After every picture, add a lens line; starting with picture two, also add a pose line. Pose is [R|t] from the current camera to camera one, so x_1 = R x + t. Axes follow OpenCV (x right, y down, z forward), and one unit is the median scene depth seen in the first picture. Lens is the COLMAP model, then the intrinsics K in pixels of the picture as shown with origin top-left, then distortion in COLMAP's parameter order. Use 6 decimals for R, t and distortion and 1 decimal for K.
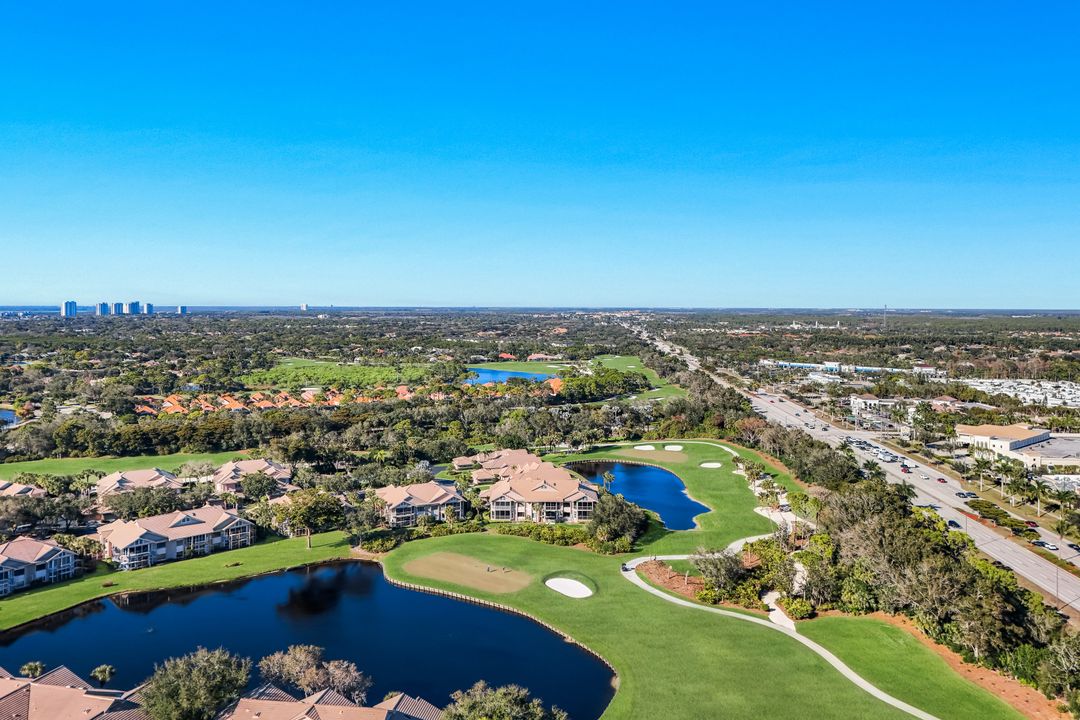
lens RADIAL K [[807.8, 0, 543.1], [0, 807.8, 302.8], [0, 0, 1]] dist [0.097600, -0.093201]
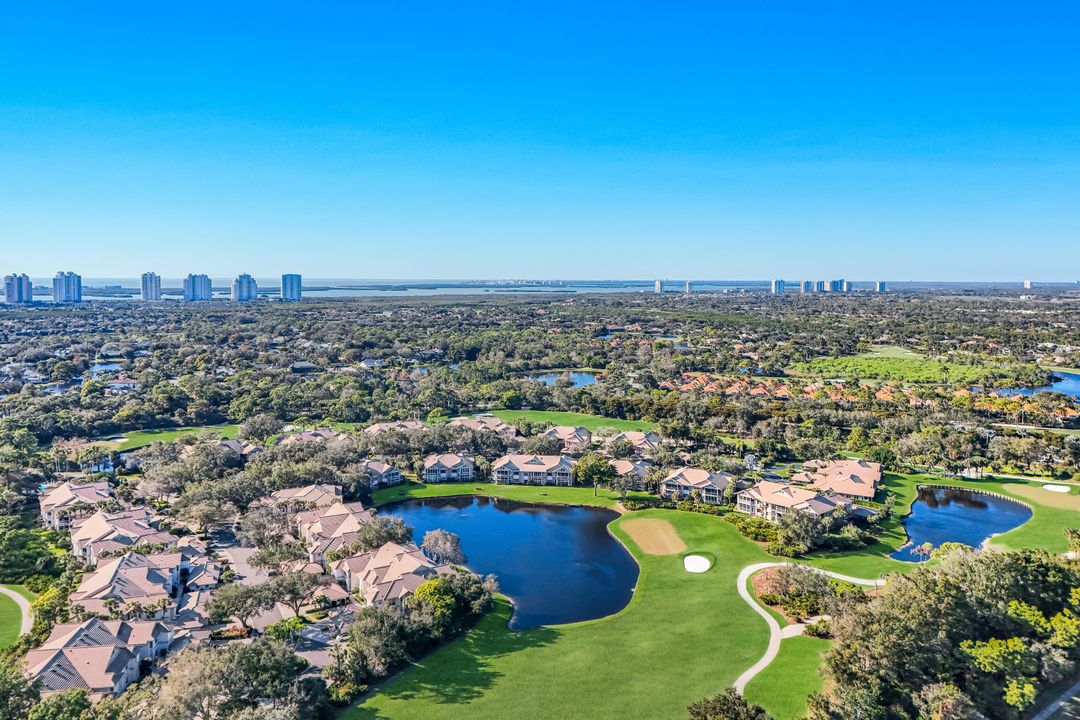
lens RADIAL K [[807.8, 0, 543.1], [0, 807.8, 302.8], [0, 0, 1]] dist [0.097600, -0.093201]
pose [[0.676776, 0.025900, -0.735733, 0.695888], [-0.004103, 0.999498, 0.031410, -0.083875], [0.736177, -0.018239, 0.676543, -0.023092]]
